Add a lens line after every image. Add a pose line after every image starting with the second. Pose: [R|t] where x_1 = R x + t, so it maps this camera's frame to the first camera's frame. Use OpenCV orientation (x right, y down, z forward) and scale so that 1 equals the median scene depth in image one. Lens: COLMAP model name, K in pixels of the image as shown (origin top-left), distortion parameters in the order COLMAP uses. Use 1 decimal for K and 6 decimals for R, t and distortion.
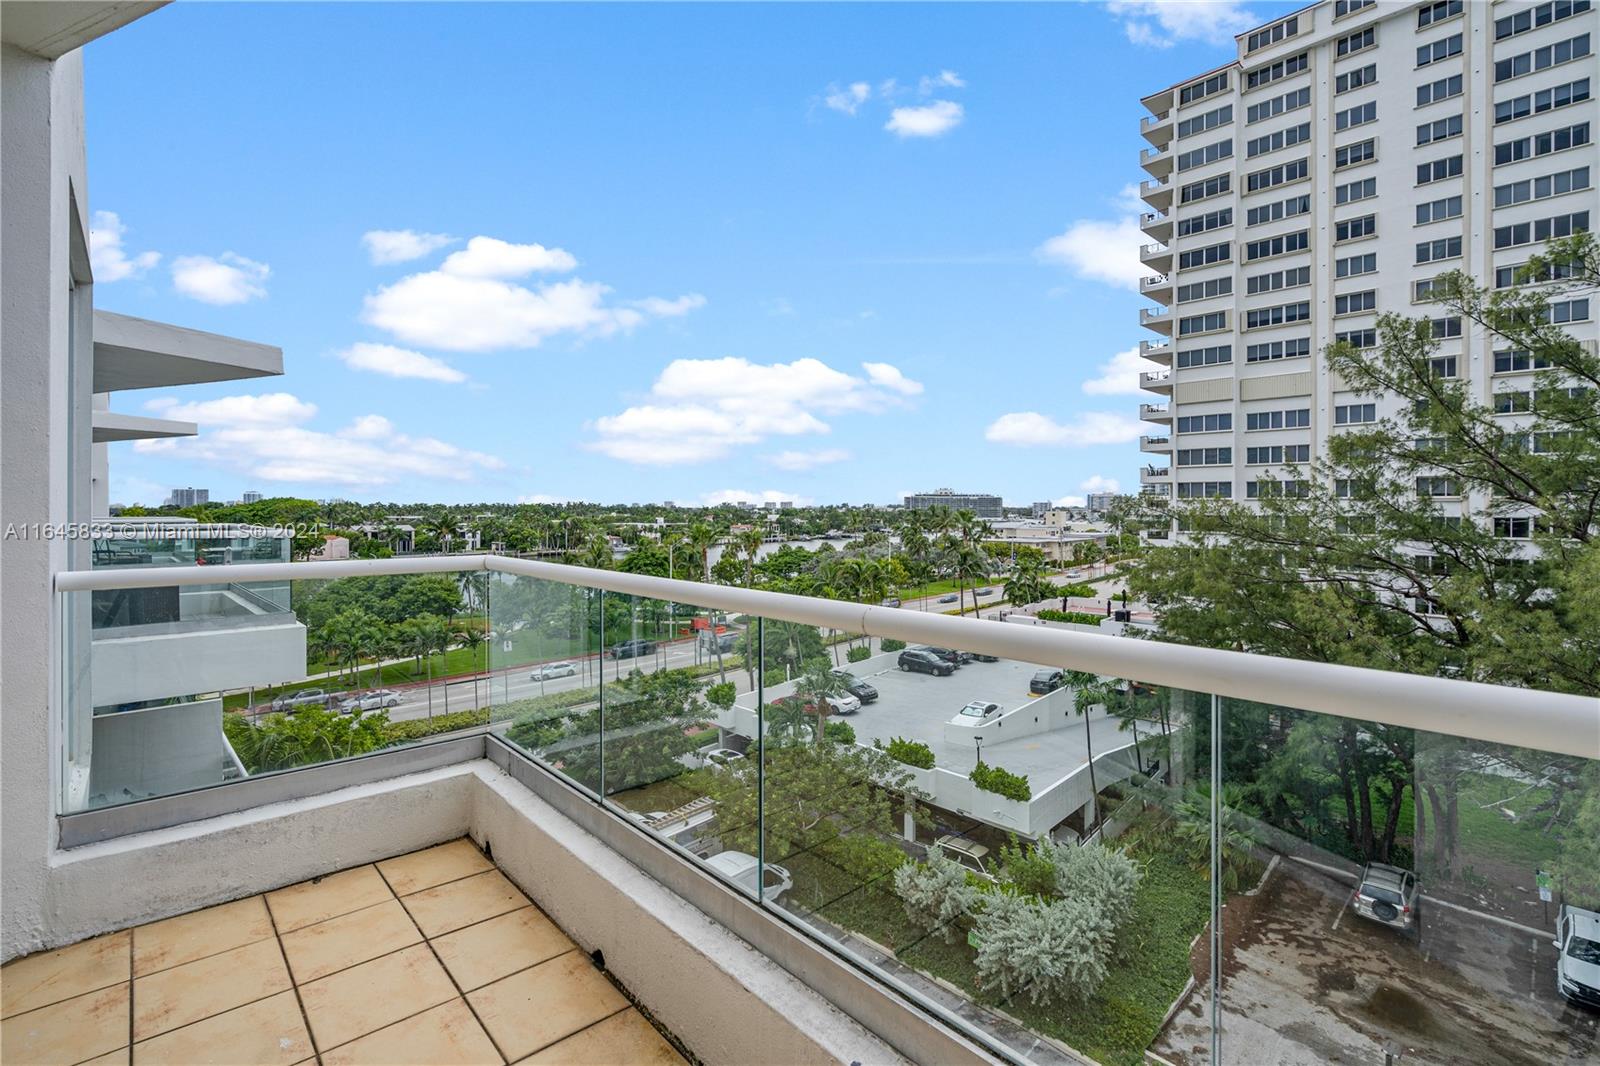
lens RADIAL K [[734.9, 0, 802.8], [0, 734.9, 508.8], [0, 0, 1]] dist [0.000669, 0.000801]
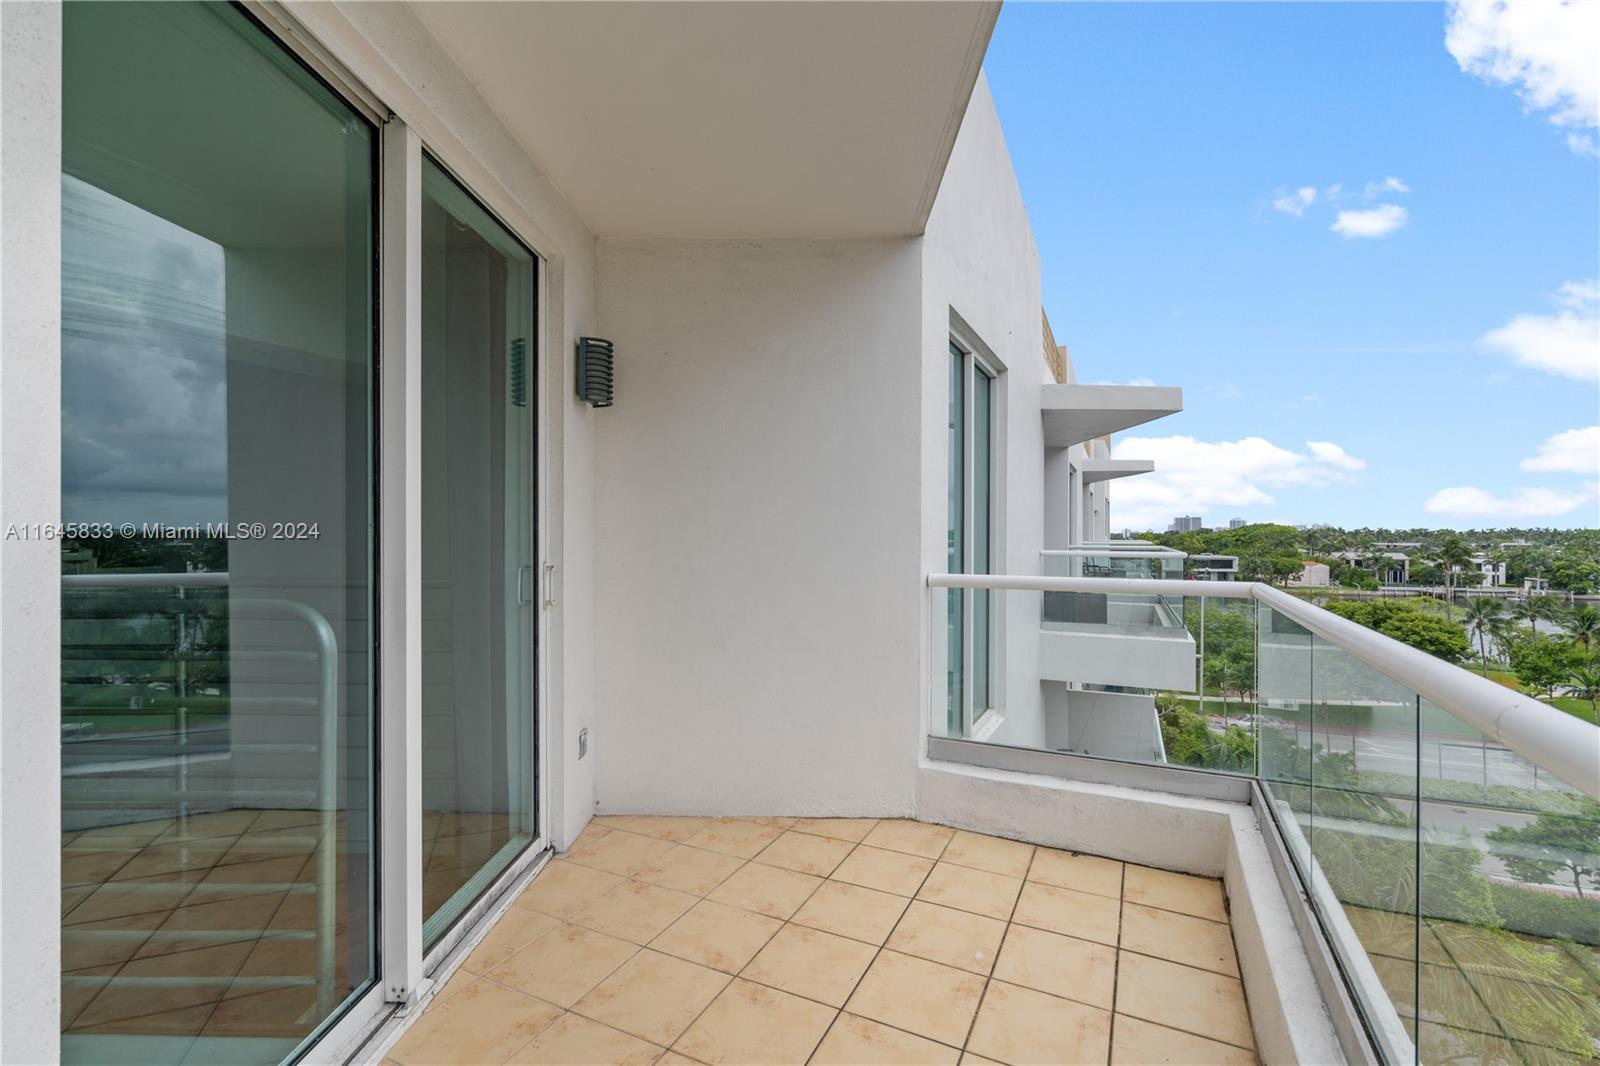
lens RADIAL K [[727.8, 0, 810.7], [0, 727.8, 534.2], [0, 0, 1]] dist [0.029653, -0.009542]
pose [[0.391266, 0.002321, -0.920275, 0.200944], [-0.002439, 0.999996, 0.001484, 0.002053], [0.920275, 0.001664, 0.391270, 0.142086]]
